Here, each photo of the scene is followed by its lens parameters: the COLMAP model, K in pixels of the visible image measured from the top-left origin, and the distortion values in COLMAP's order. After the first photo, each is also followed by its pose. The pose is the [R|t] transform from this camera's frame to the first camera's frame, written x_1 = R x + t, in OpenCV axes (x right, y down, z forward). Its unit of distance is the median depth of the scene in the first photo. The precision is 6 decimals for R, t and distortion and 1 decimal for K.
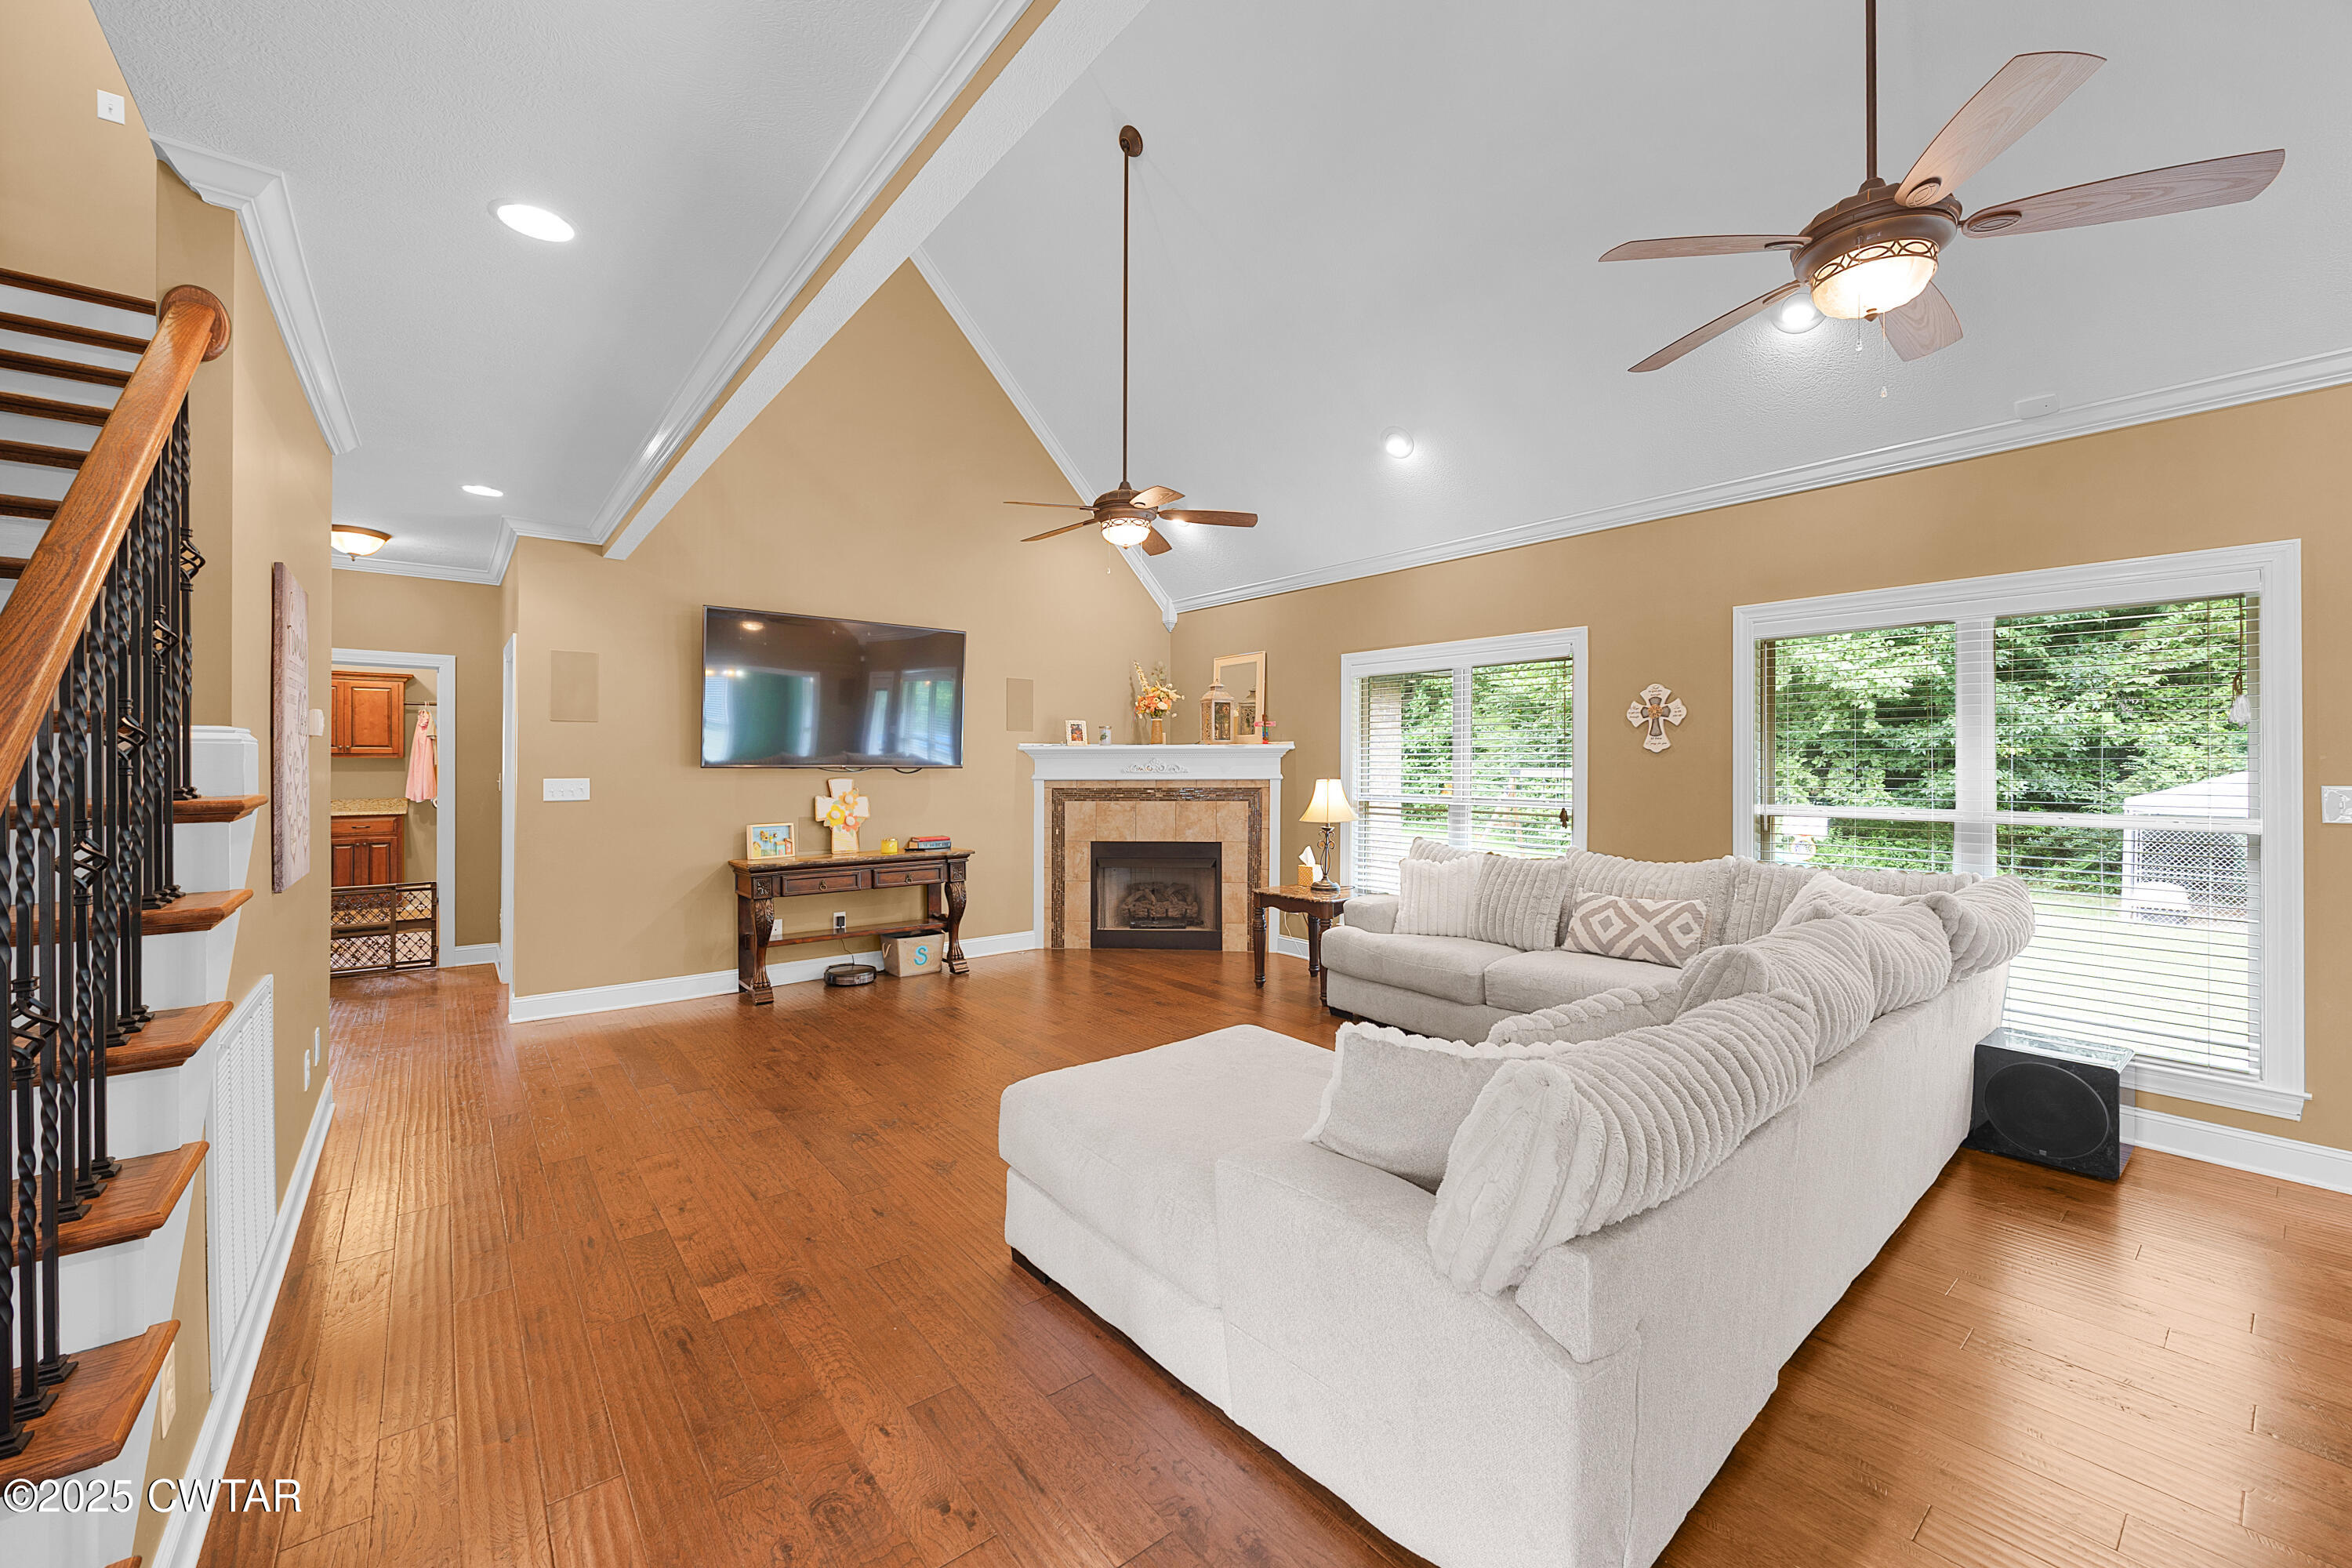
lens RADIAL K [[922.1, 0, 1177.9], [0, 922.1, 772.7], [0, 0, 1]] dist [-0.003494, 0.000055]
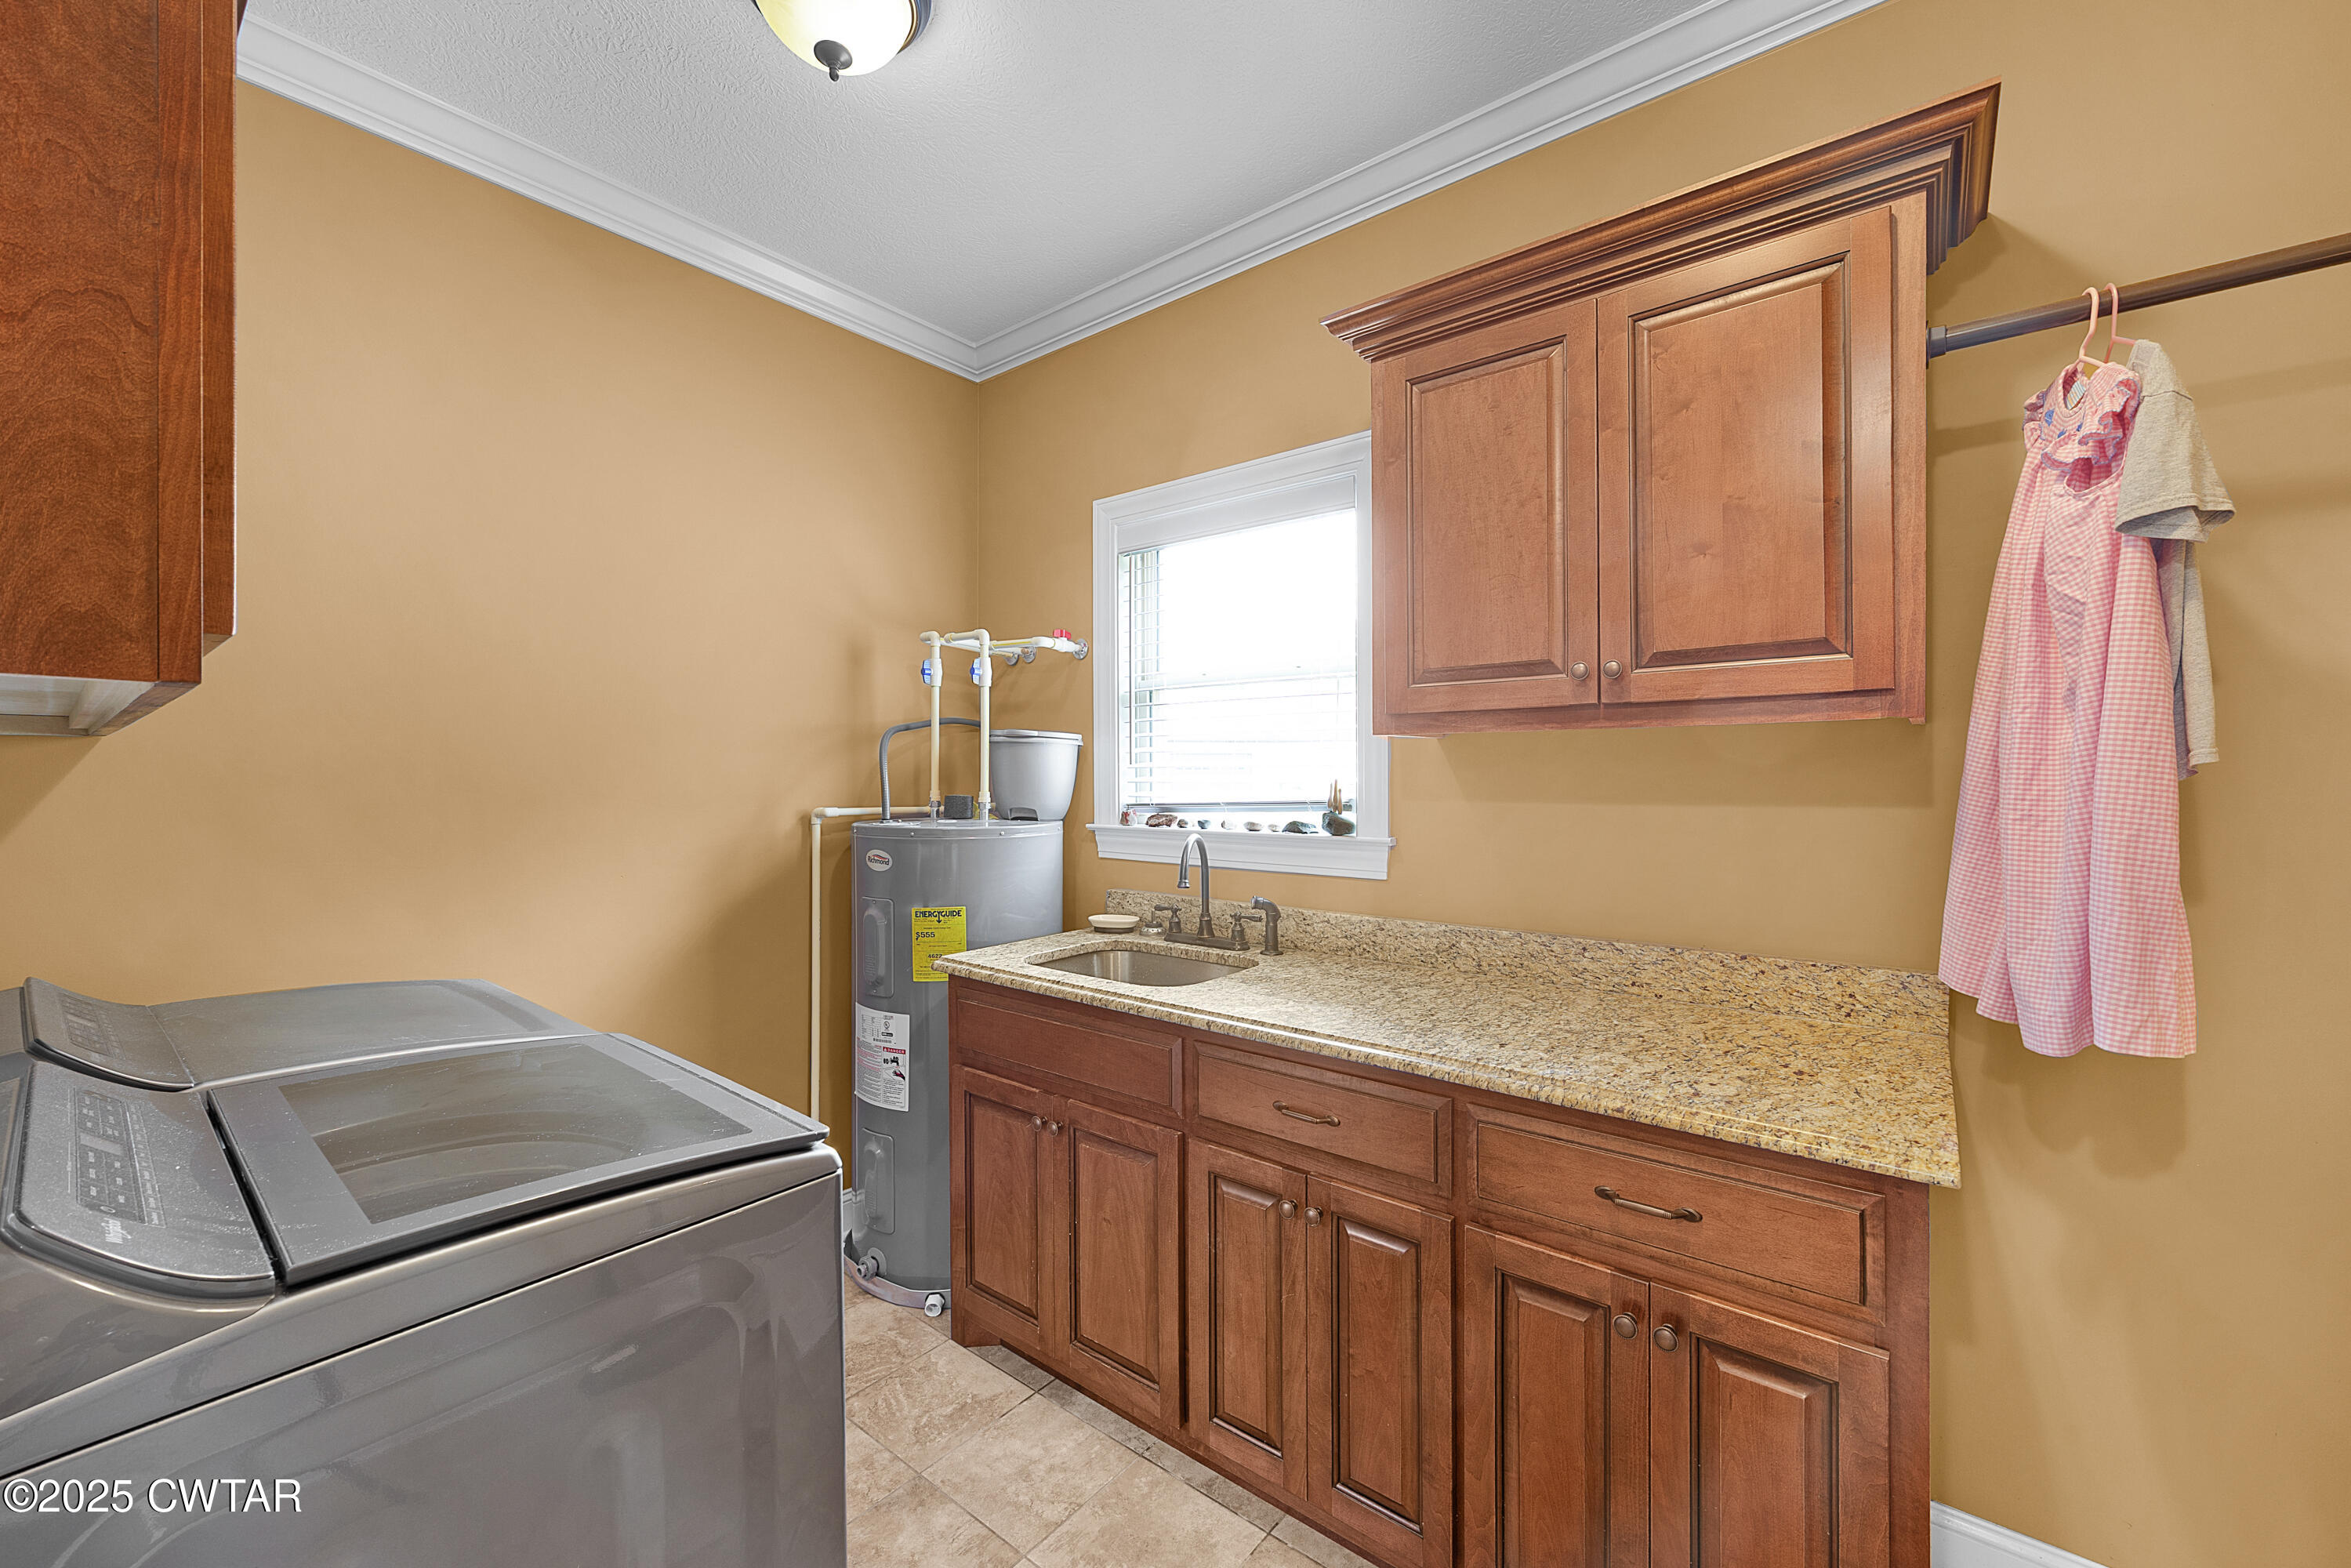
lens RADIAL K [[921.8, 0, 1172.6], [0, 921.8, 780.2], [0, 0, 1]] dist [-0.003494, 0.000055]
pose [[0.211870, -0.004148, -0.977289, -0.734575], [-0.002405, 0.999986, -0.004766, -0.005871], [0.977295, 0.003361, 0.211857, 0.863502]]
